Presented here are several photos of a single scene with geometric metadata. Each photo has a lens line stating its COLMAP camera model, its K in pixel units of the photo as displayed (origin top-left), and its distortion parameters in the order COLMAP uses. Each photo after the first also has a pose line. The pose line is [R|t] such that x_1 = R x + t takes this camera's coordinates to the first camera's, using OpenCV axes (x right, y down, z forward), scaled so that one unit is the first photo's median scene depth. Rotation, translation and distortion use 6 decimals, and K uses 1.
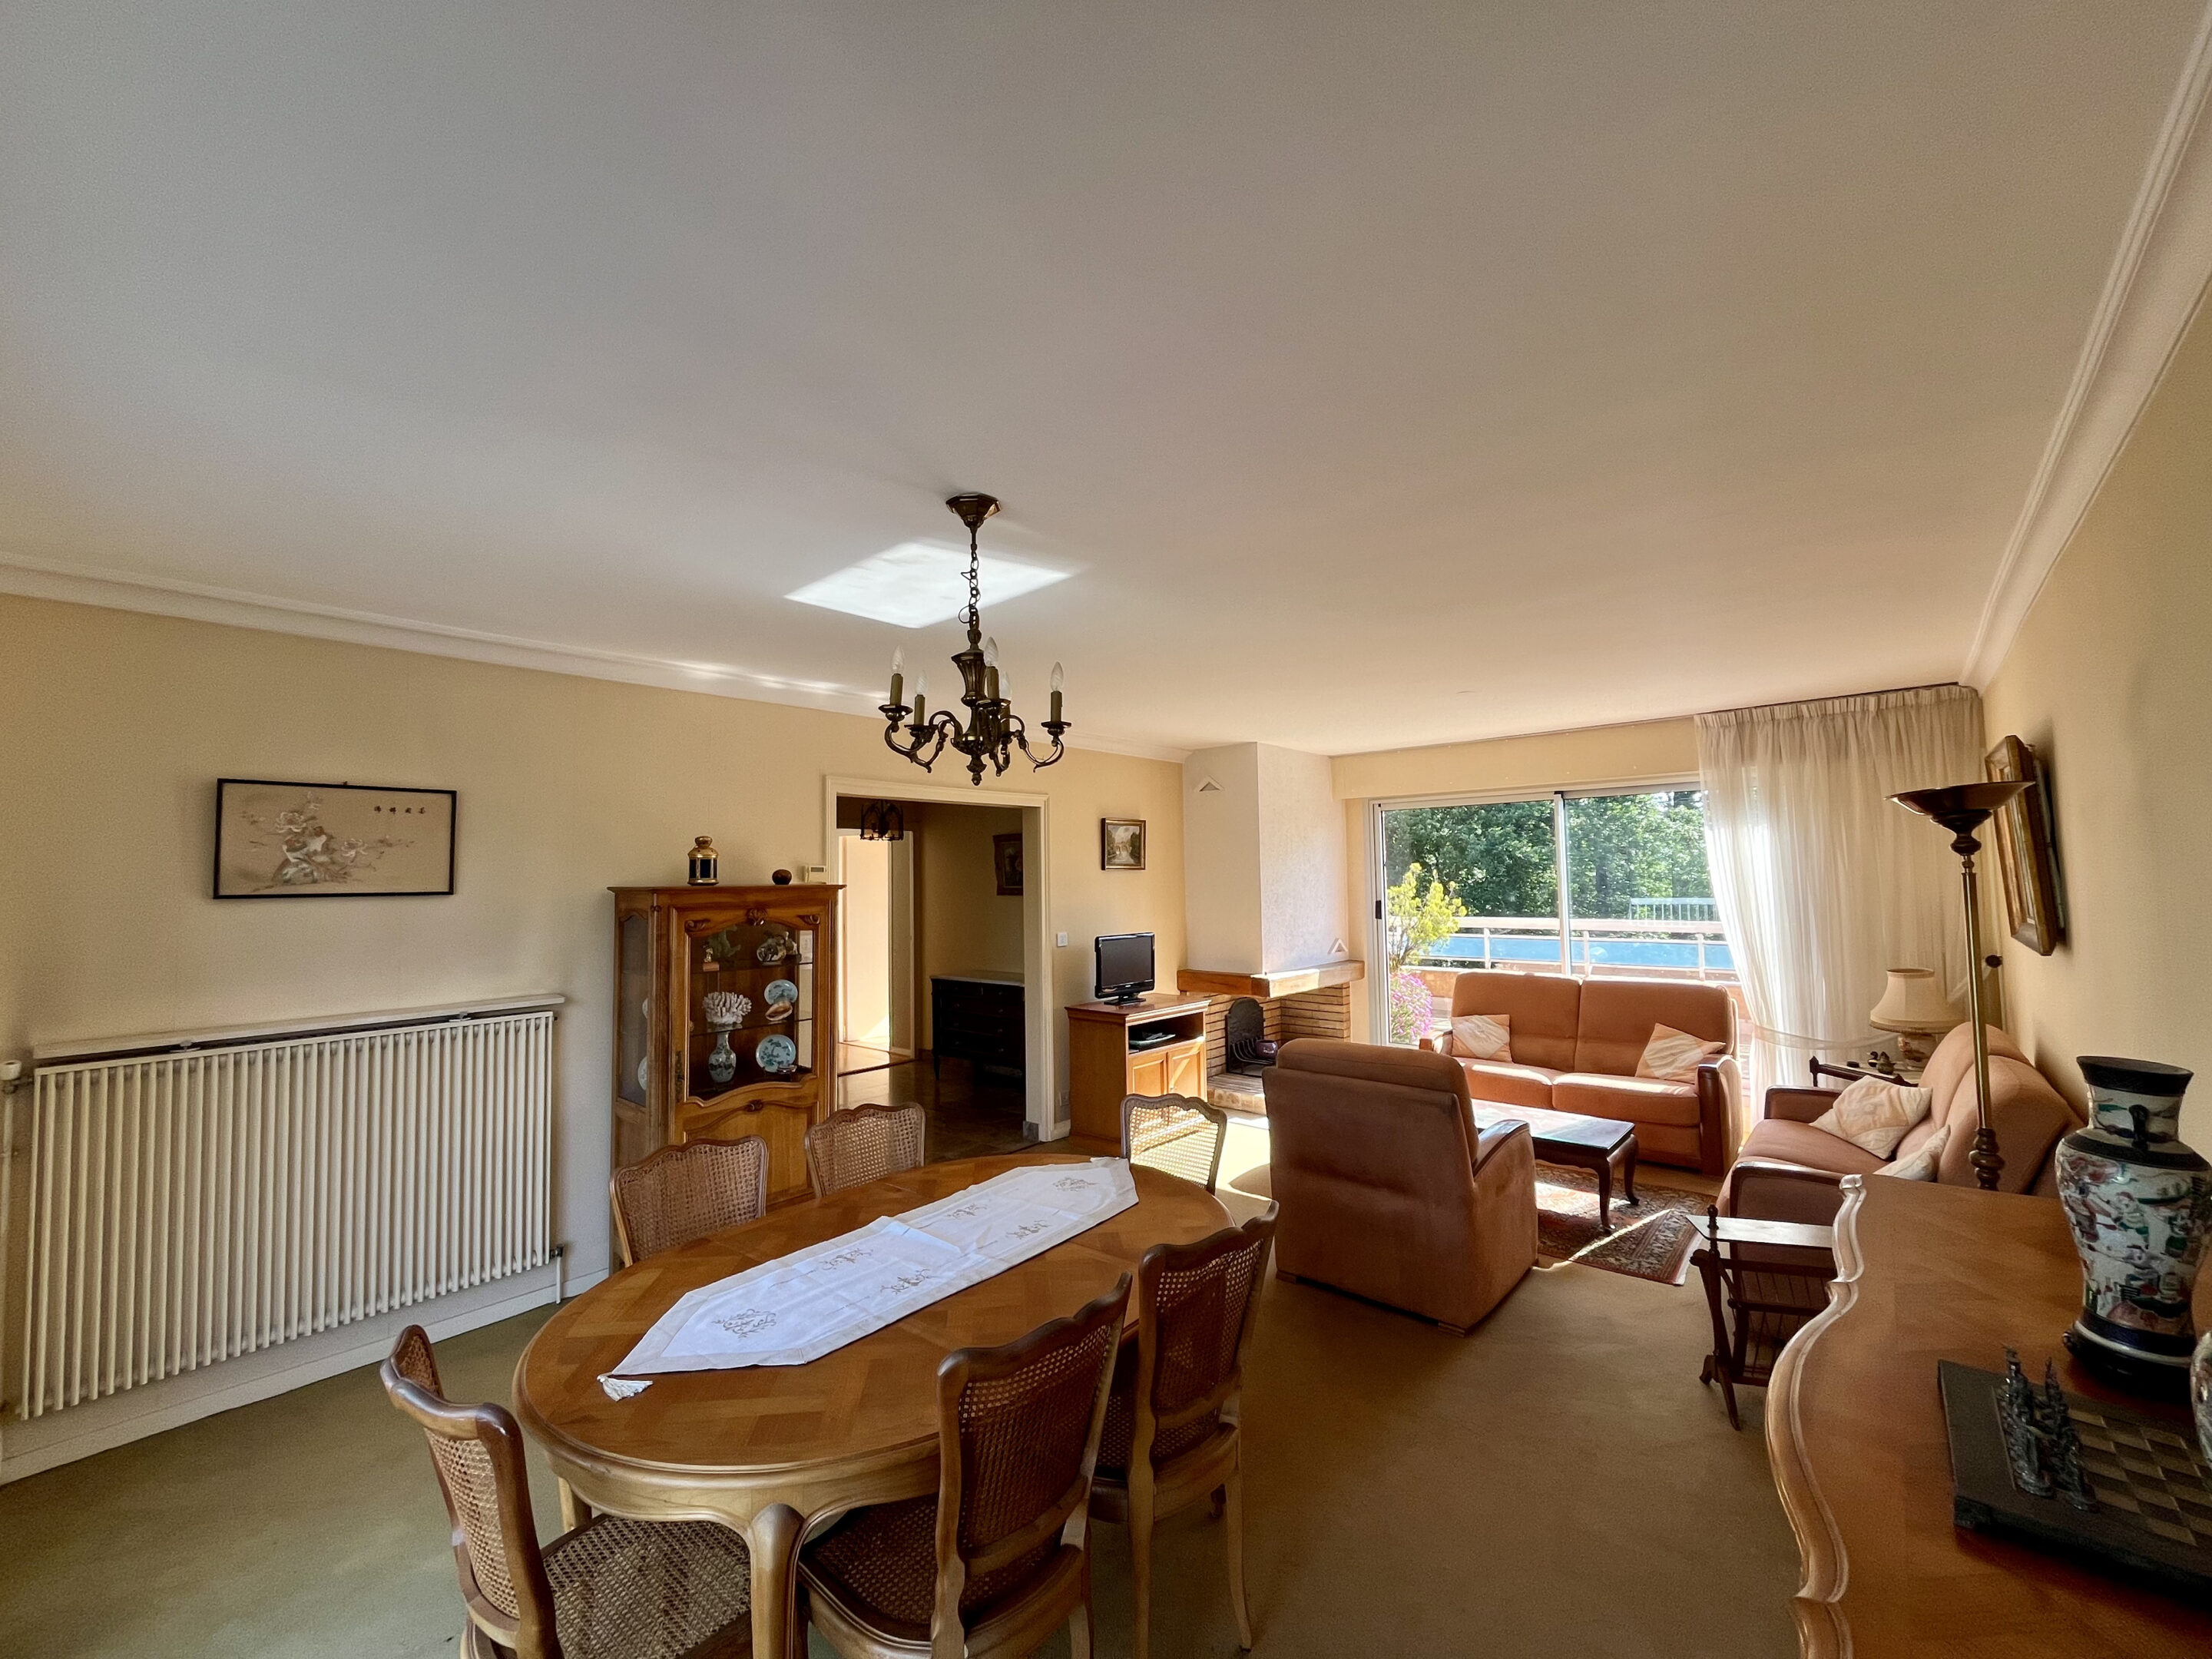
lens RADIAL K [[889.9, 0, 1109.8], [0, 889.9, 831.0], [0, 0, 1]] dist [0.004509, 0.000672]
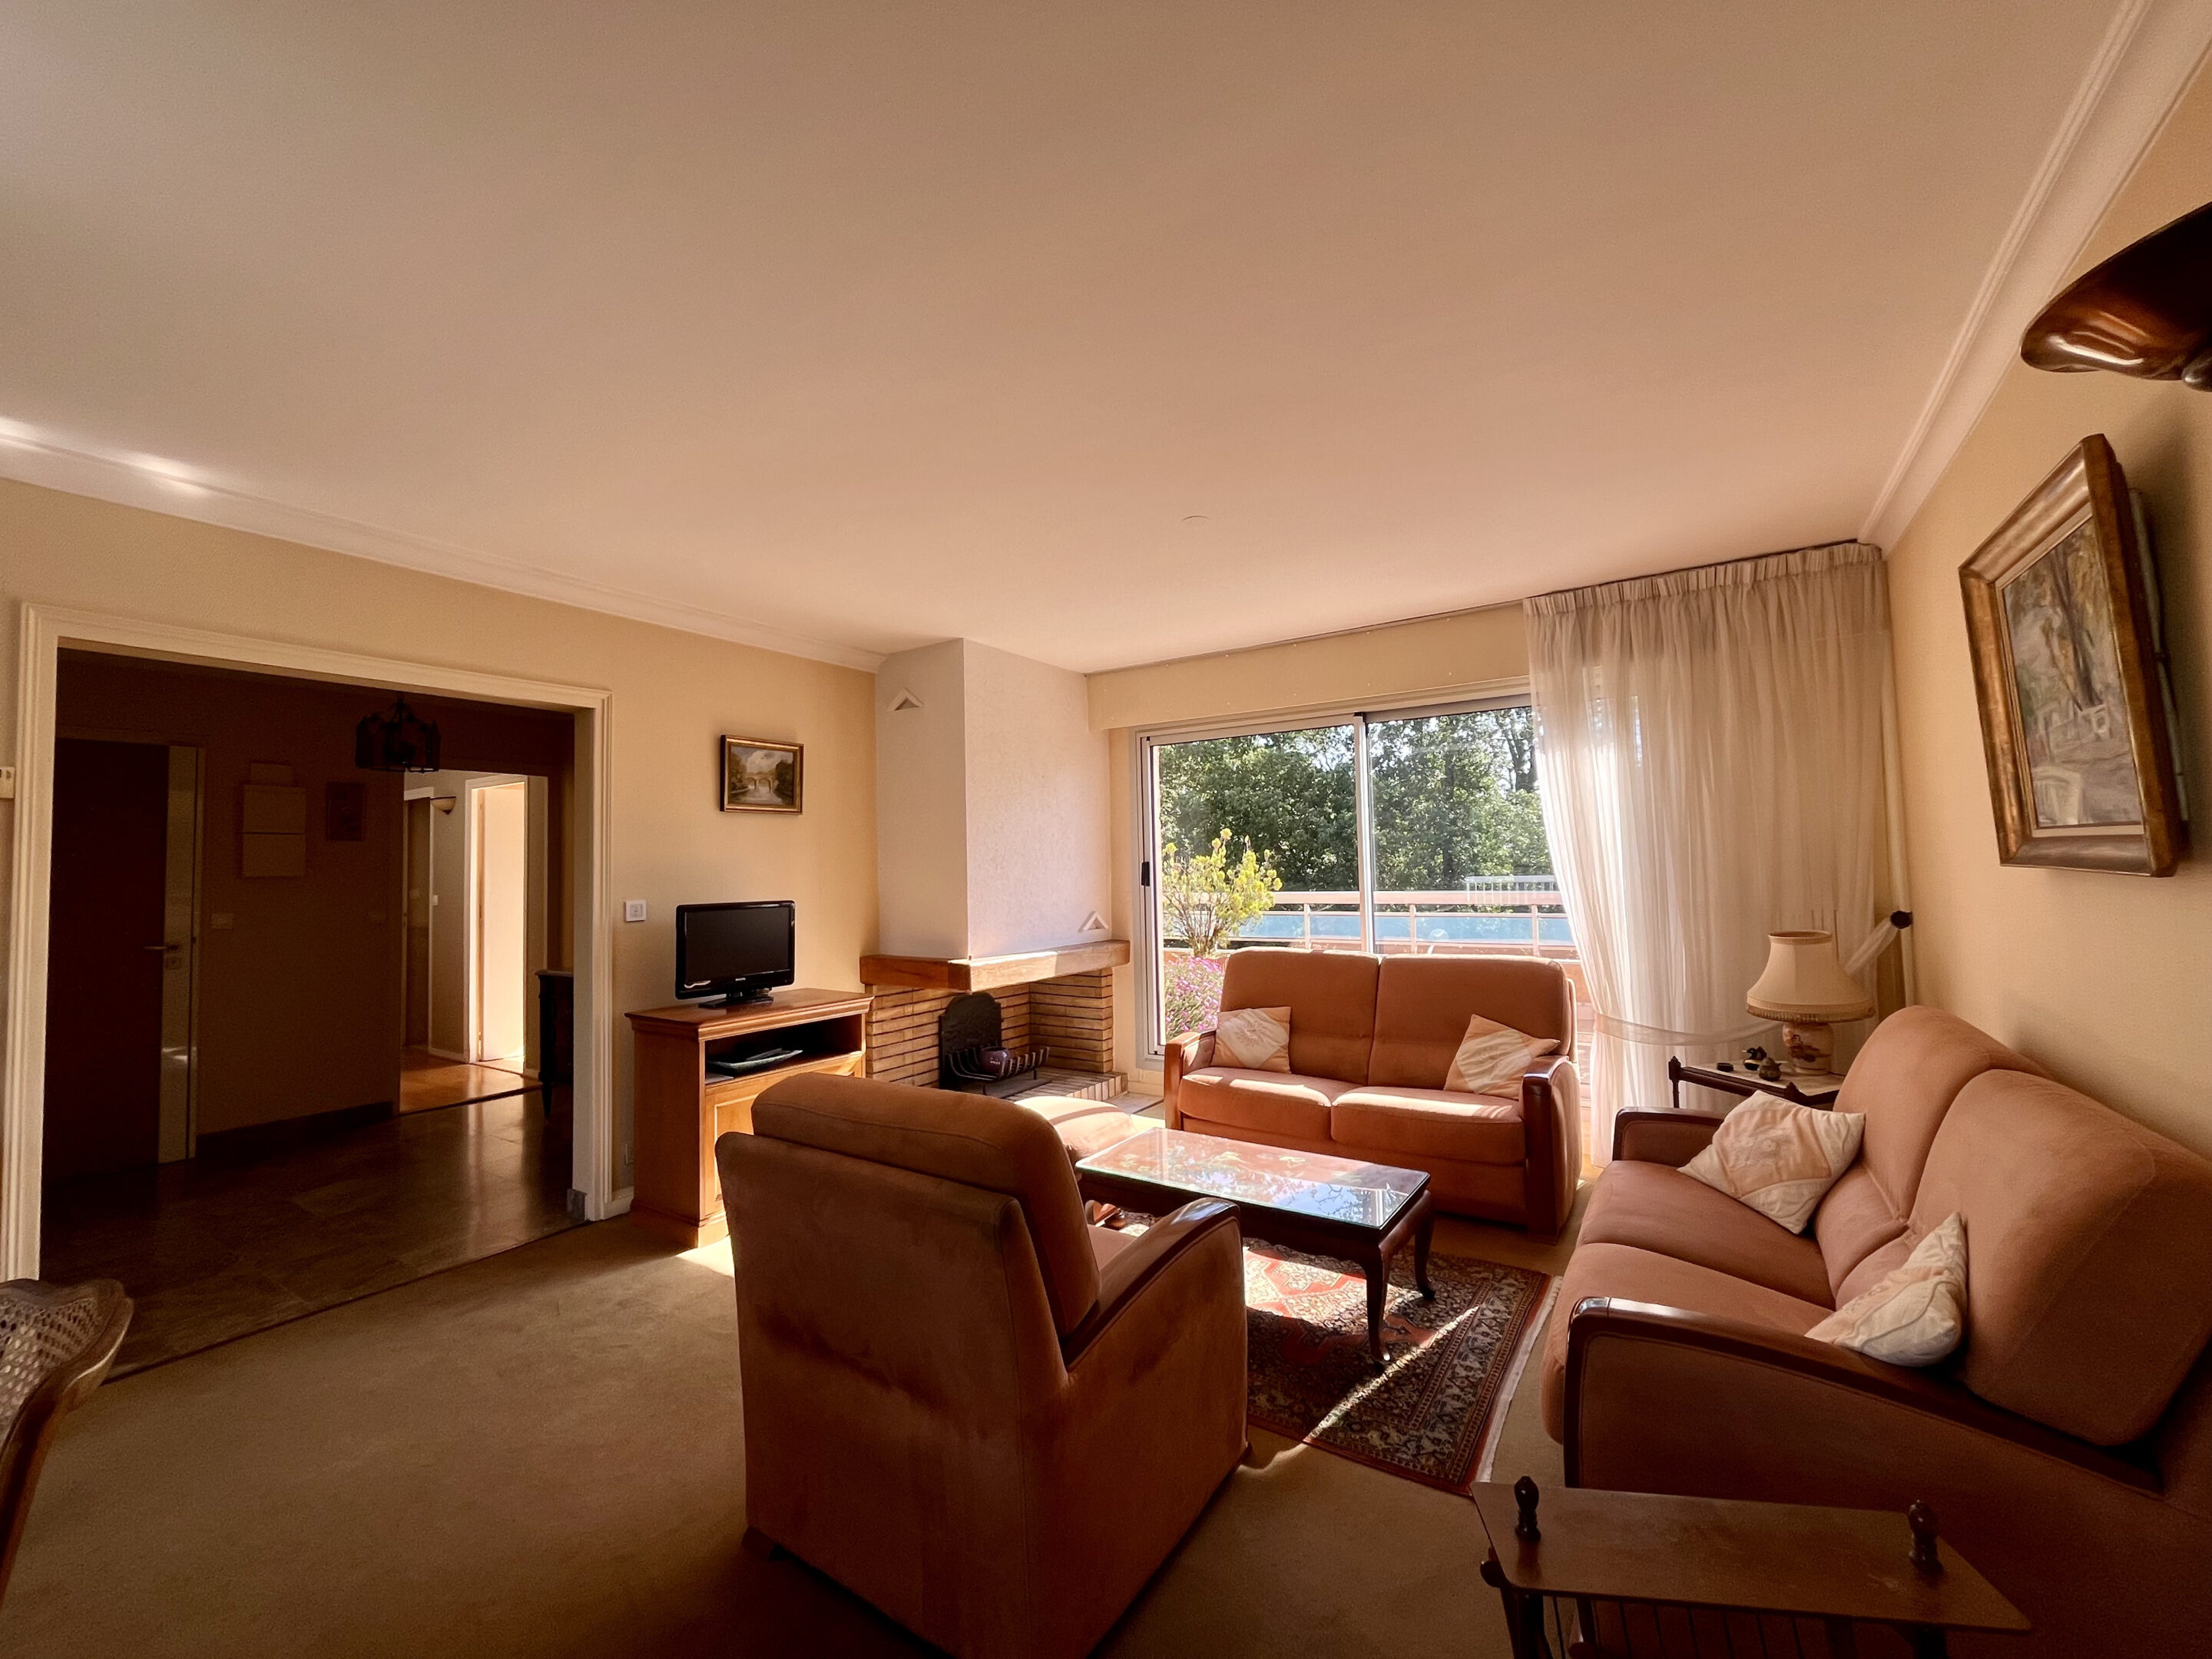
lens RADIAL K [[889.9, 0, 1103.0], [0, 889.9, 829.3], [0, 0, 1]] dist [0.004509, 0.000672]
pose [[0.991814, 0.001075, 0.127686, 0.219049], [-0.001801, 0.999983, 0.005573, 0.060290], [-0.127677, -0.005757, 0.991799, 0.315951]]
